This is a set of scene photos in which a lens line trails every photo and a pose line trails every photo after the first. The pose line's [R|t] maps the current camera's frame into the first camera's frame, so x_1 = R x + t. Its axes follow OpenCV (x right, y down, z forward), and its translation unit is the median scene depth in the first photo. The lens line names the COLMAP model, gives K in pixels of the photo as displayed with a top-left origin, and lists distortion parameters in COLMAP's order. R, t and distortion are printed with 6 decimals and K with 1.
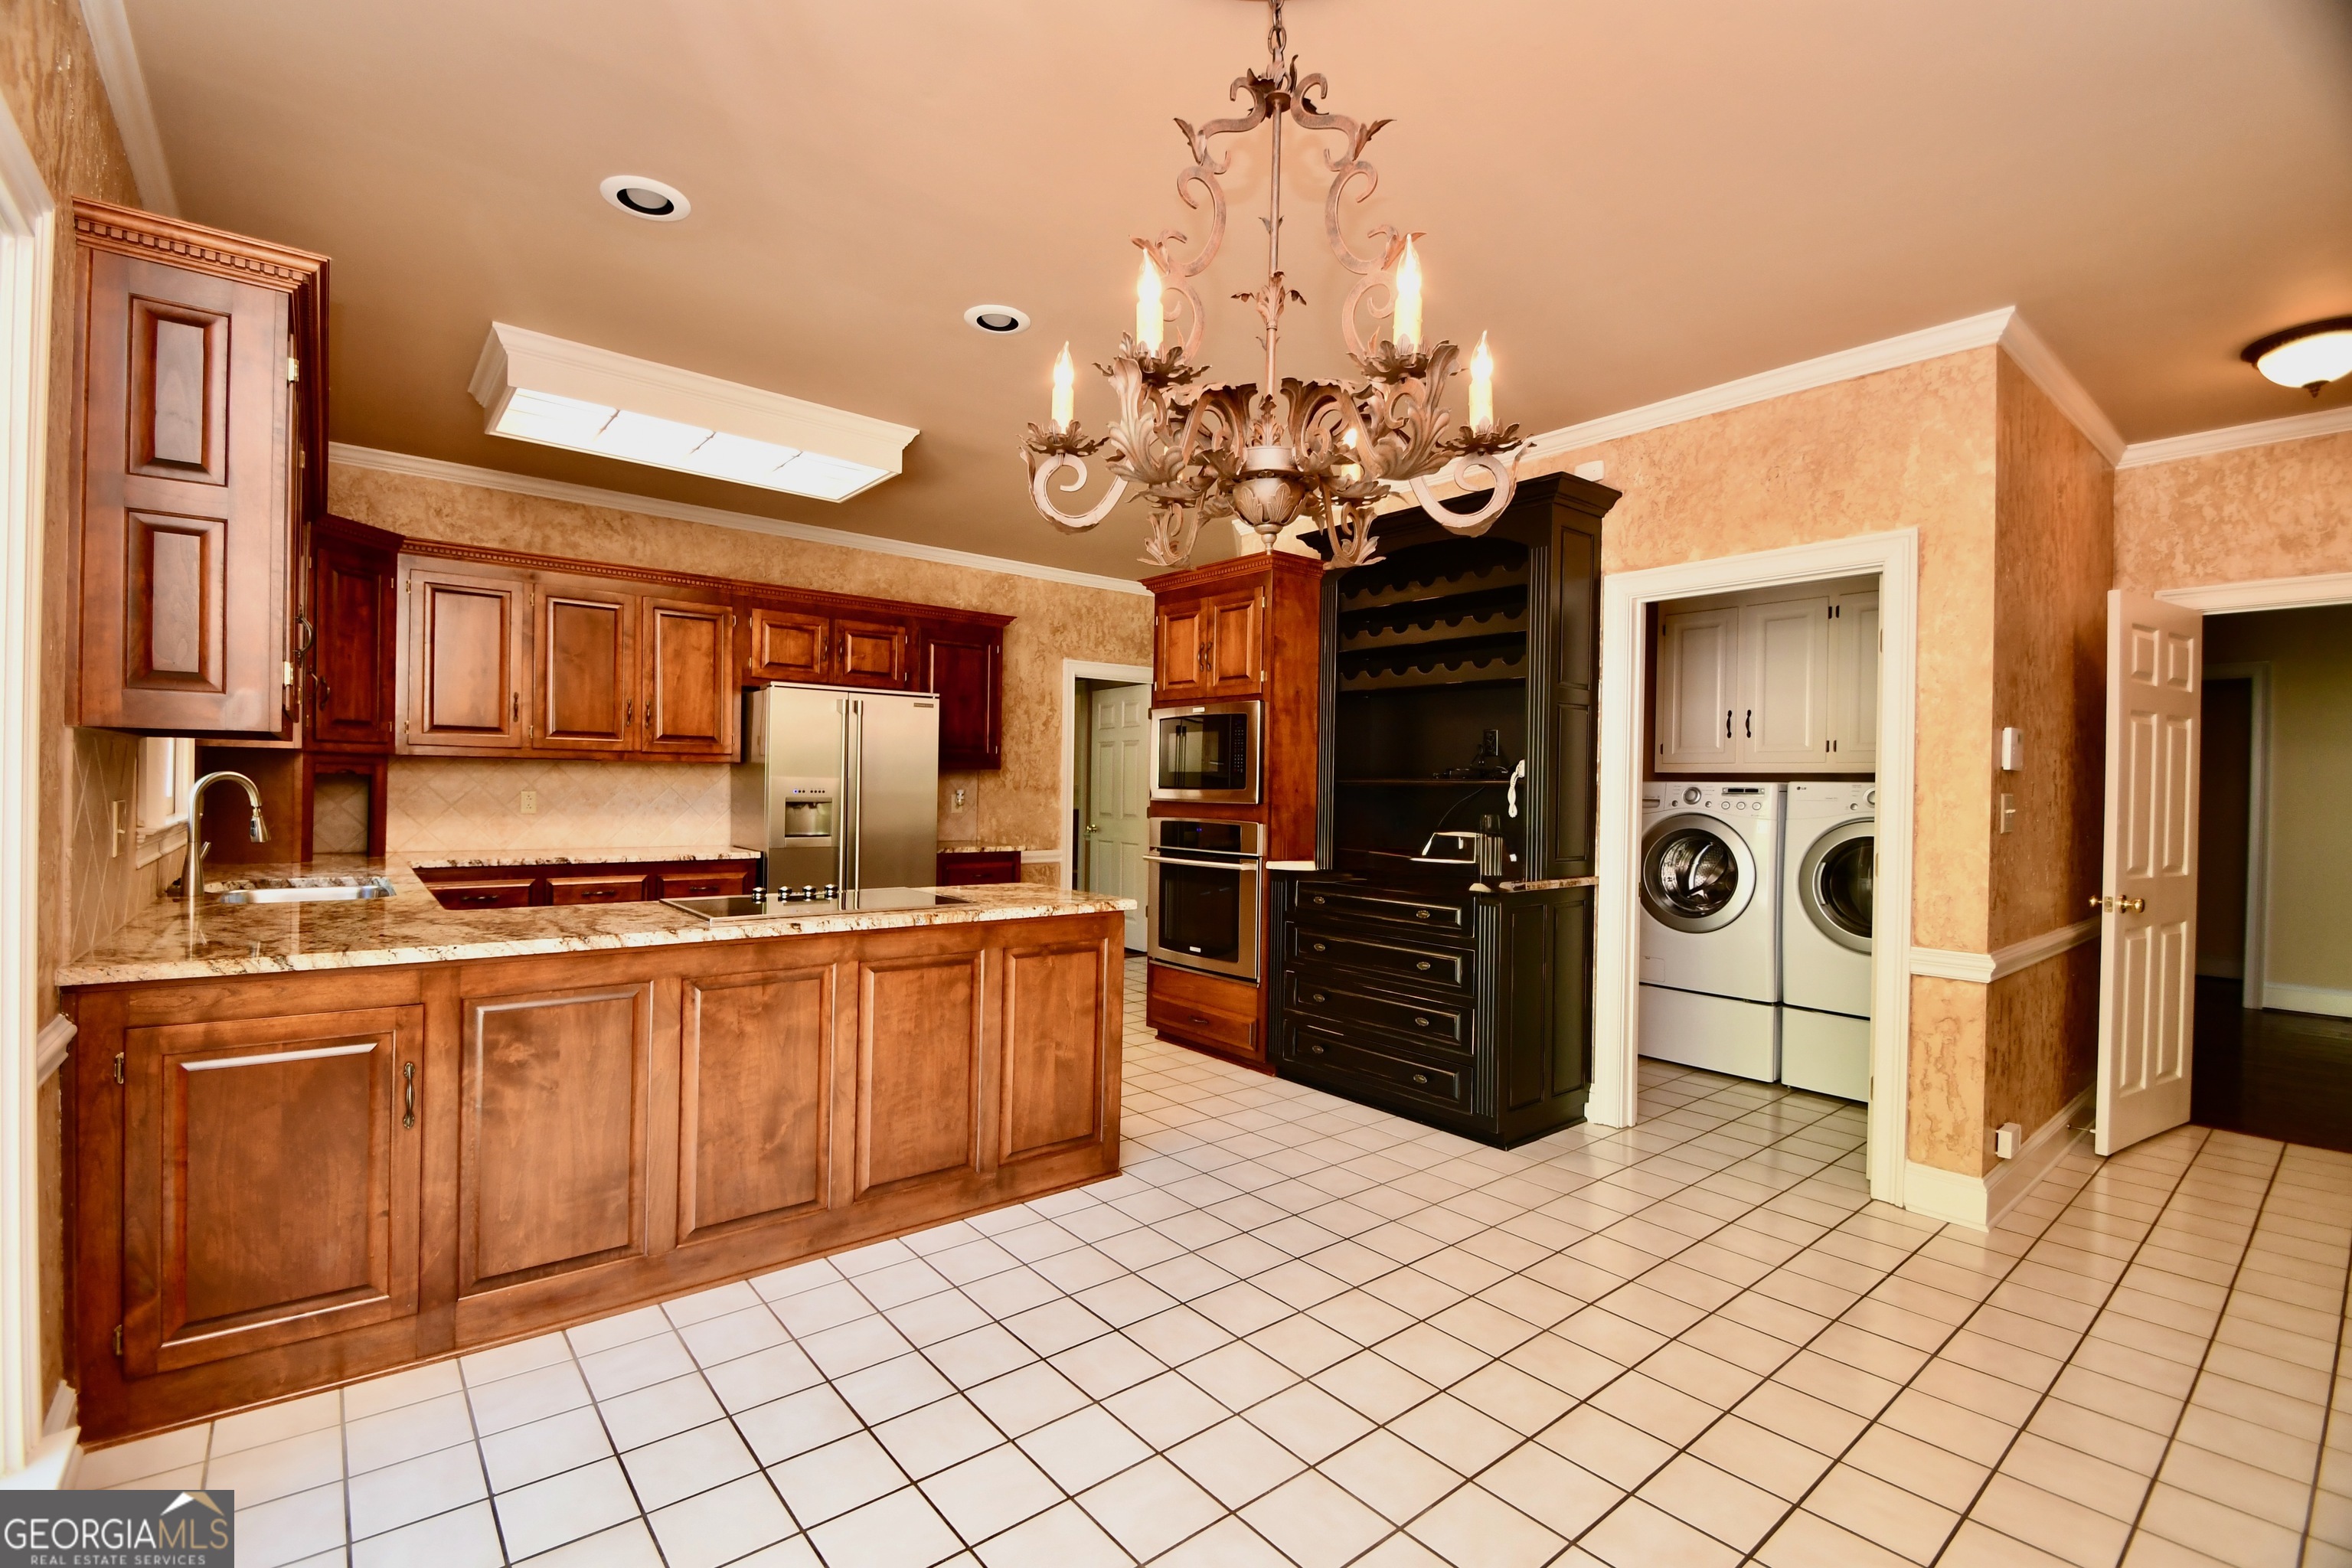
lens RADIAL K [[1024.8, 0, 1155.1], [0, 1024.8, 786.3], [0, 0, 1]] dist [0.023399, -0.022077]
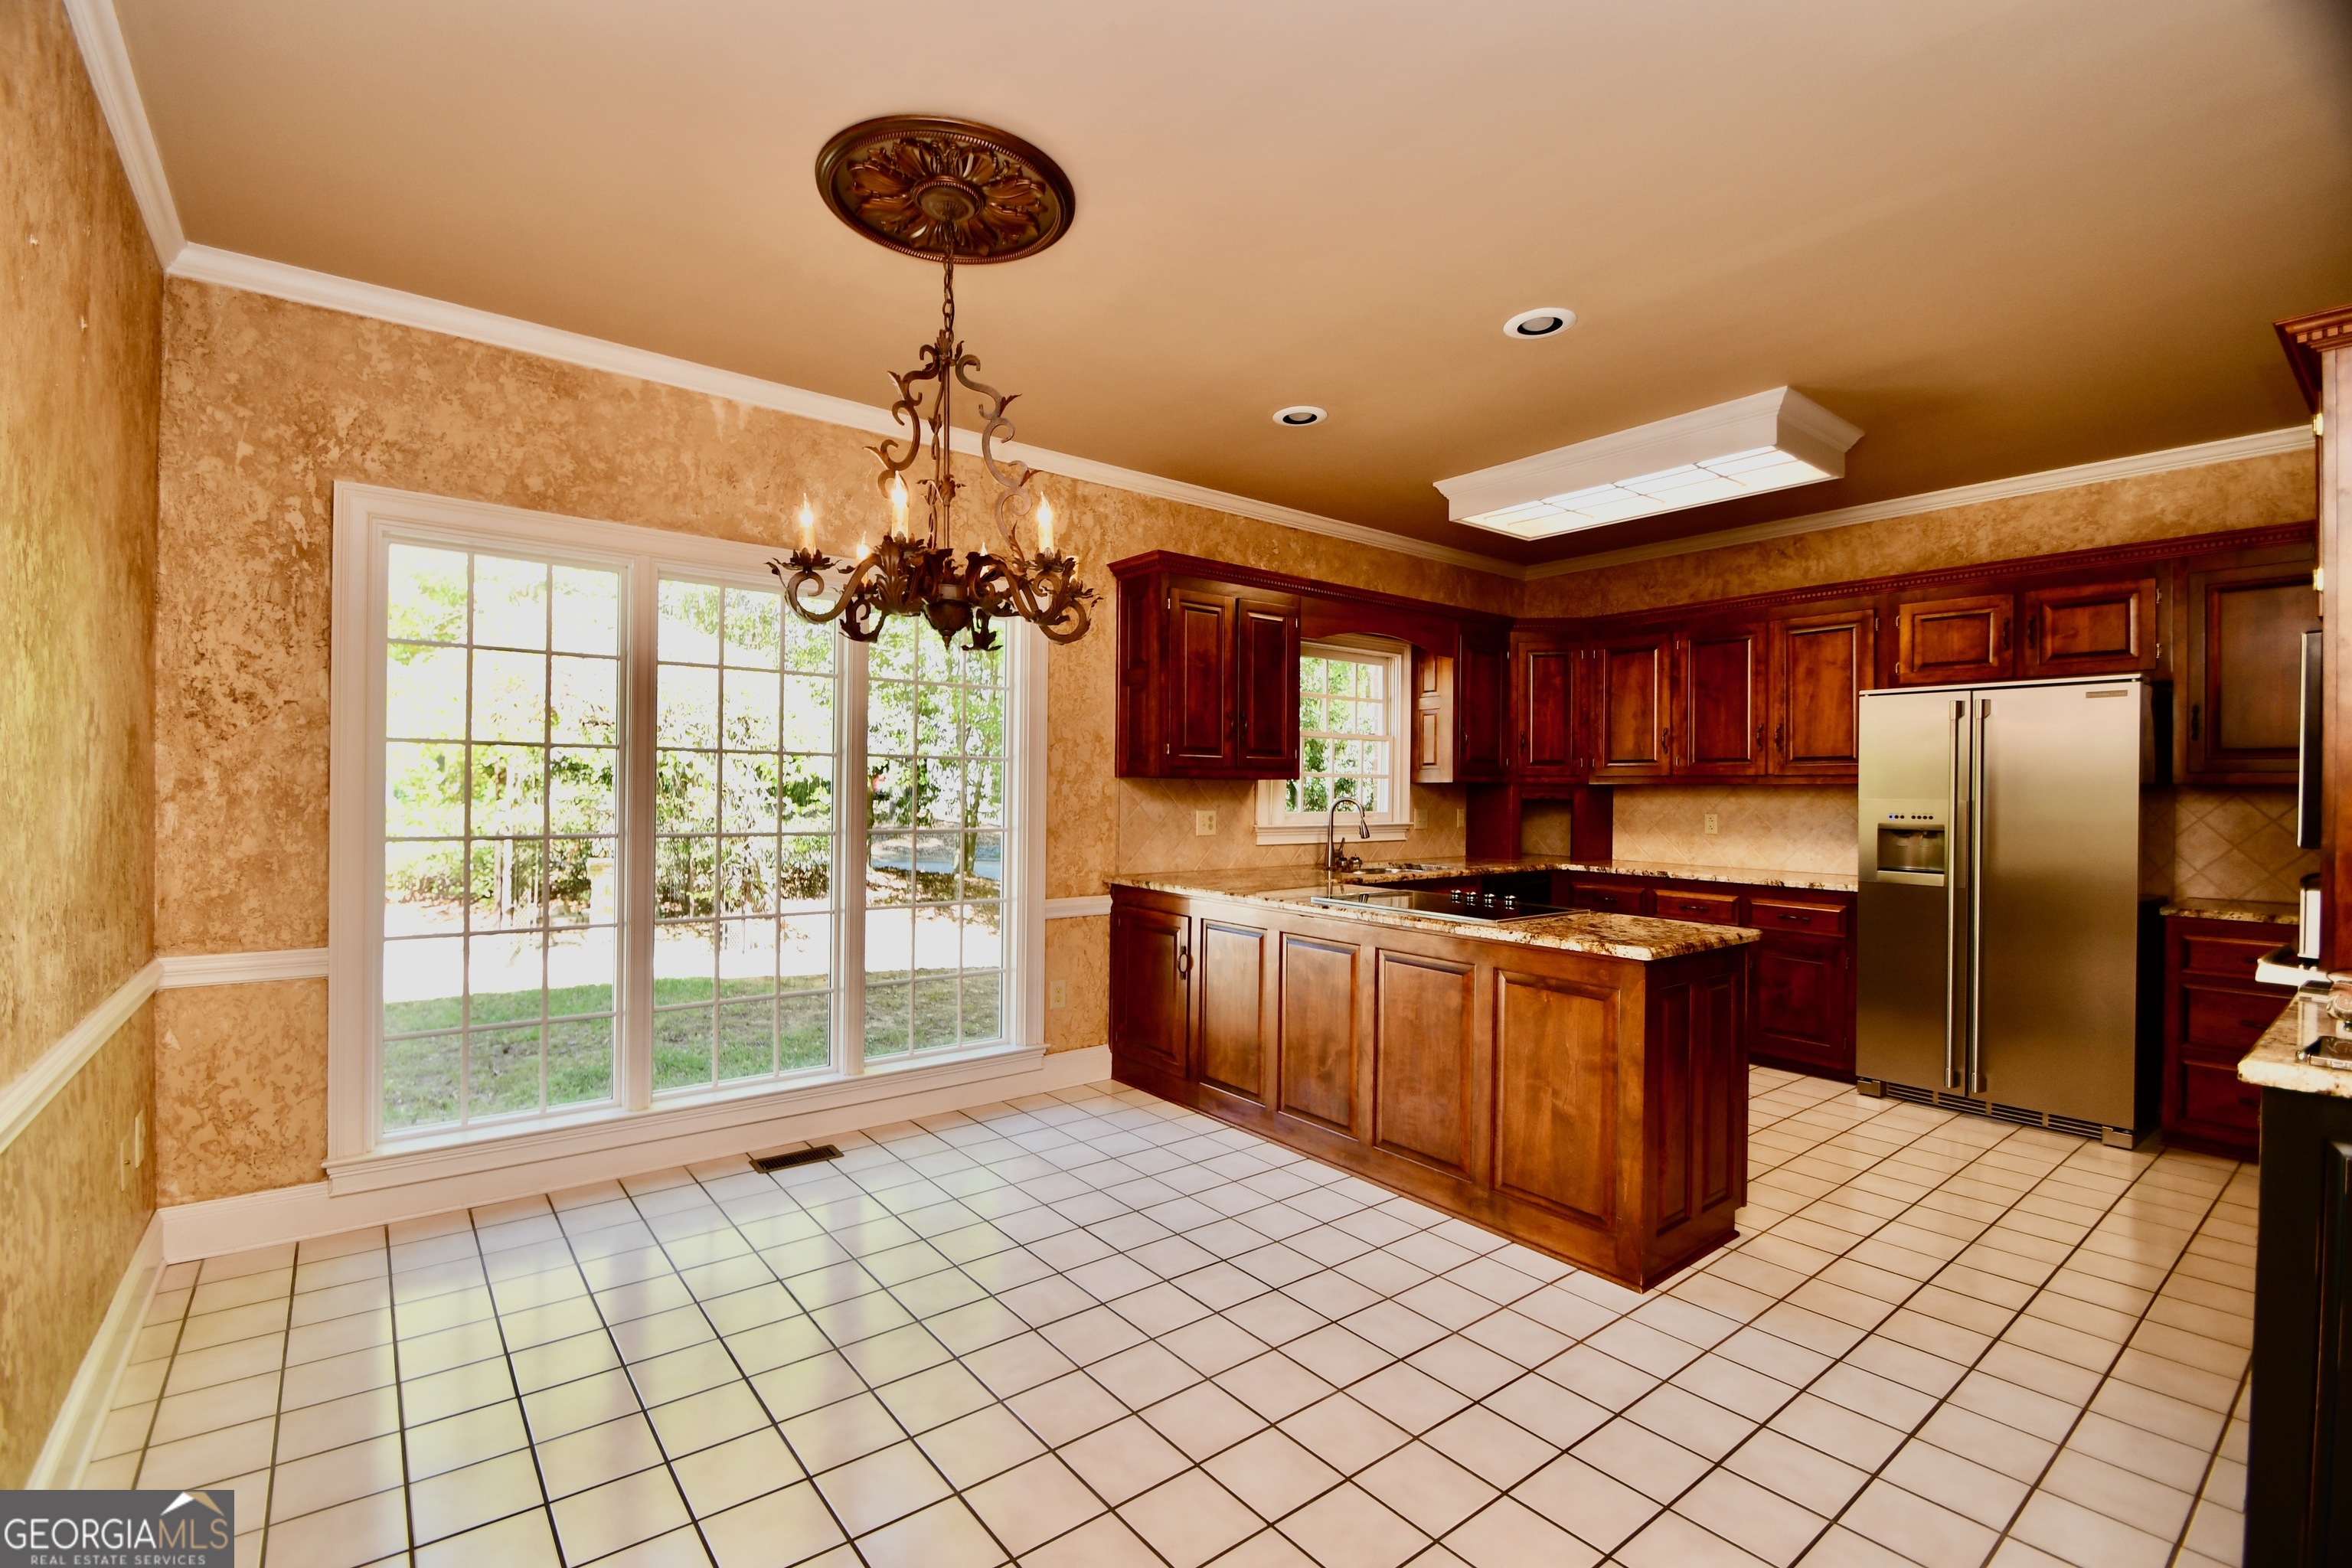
lens RADIAL K [[1024.8, 0, 1155.1], [0, 1024.8, 786.3], [0, 0, 1]] dist [0.023399, -0.022077]
pose [[-0.016888, -0.019499, -0.999667, 0.801900], [-0.010917, 0.999754, -0.019317, 0.004798], [0.999798, 0.010587, -0.017097, 0.648459]]
